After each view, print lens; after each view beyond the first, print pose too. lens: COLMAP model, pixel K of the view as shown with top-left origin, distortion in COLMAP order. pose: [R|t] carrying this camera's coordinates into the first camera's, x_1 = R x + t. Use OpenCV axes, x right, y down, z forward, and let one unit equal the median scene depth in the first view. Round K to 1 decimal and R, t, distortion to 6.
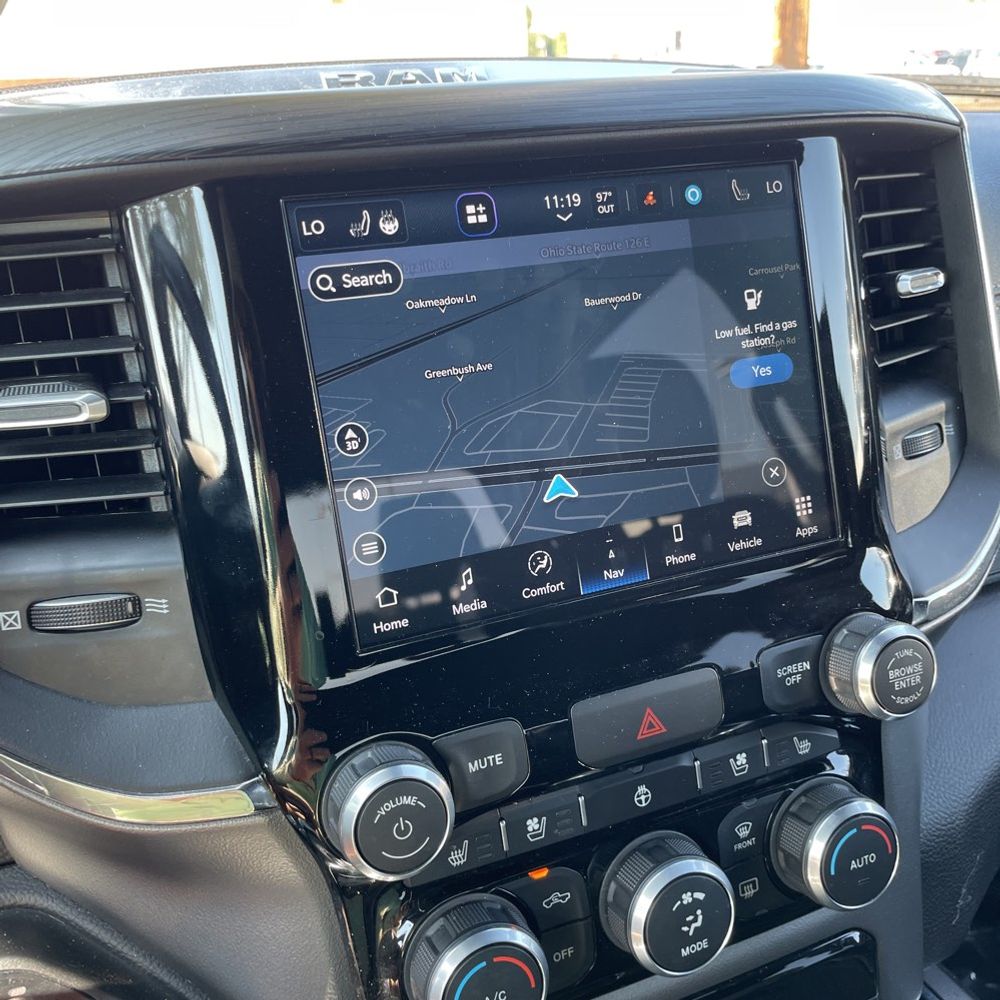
lens RADIAL K [[1018.9, 0, 502.7], [0, 1018.9, 485.3], [0, 0, 1]] dist [0.066168, -0.113062]
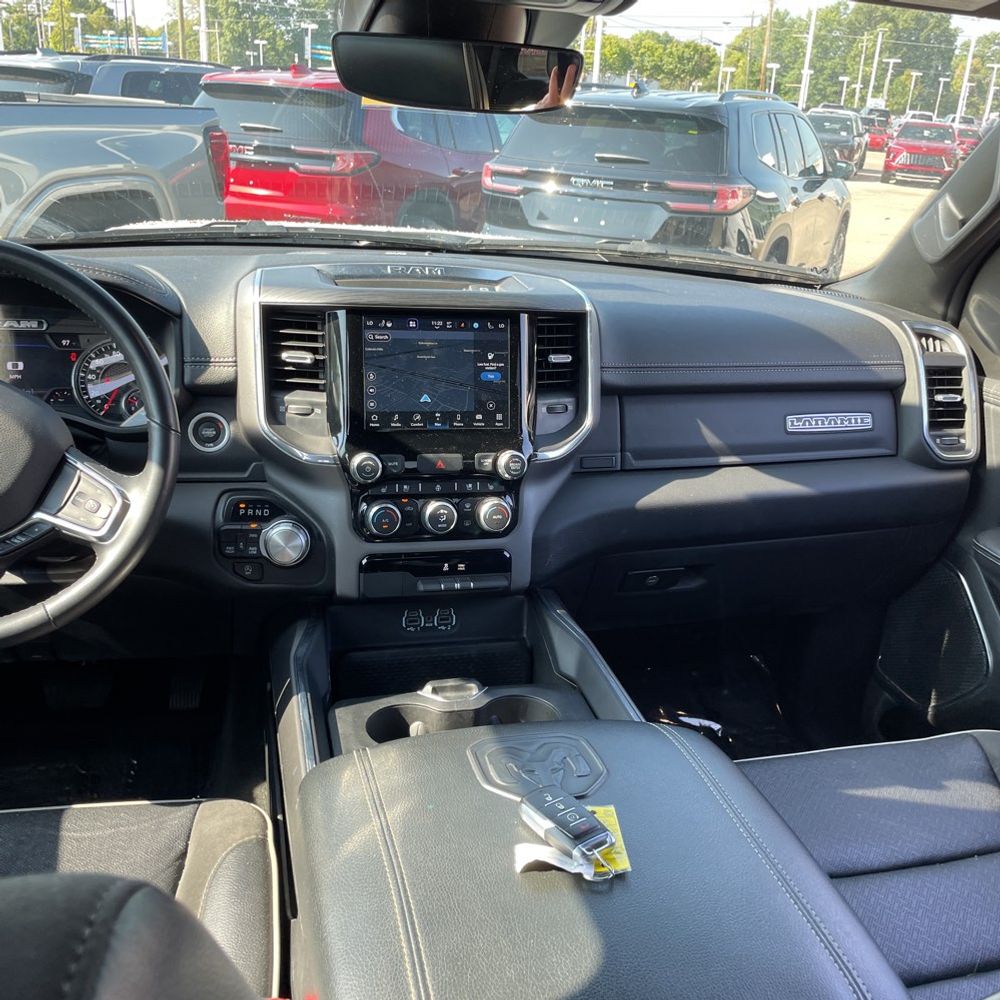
lens RADIAL K [[1003.6, 0, 495.4], [0, 1003.6, 478.6], [0, 0, 1]] dist [0.087977, -0.104303]
pose [[0.982919, 0.152125, -0.103575, 0.719243], [-0.154458, 0.987888, -0.014837, 0.302588], [0.100063, 0.030582, 0.994511, -2.577317]]
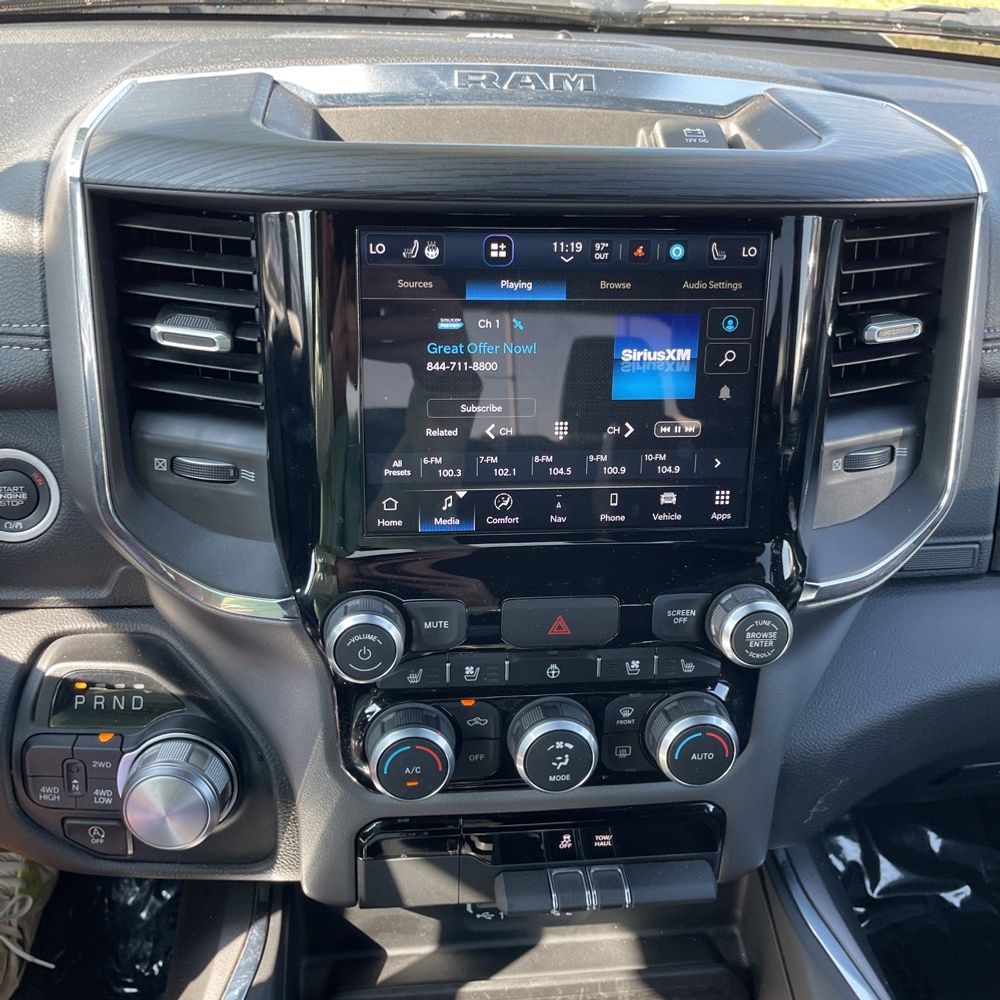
lens RADIAL K [[1003.6, 0, 495.4], [0, 1003.6, 478.6], [0, 0, 1]] dist [0.087977, -0.104303]
pose [[0.955458, 0.219660, -0.197104, 0.285830], [-0.181633, 0.964056, 0.193920, -0.216488], [0.232616, -0.149482, 0.961013, -0.328012]]
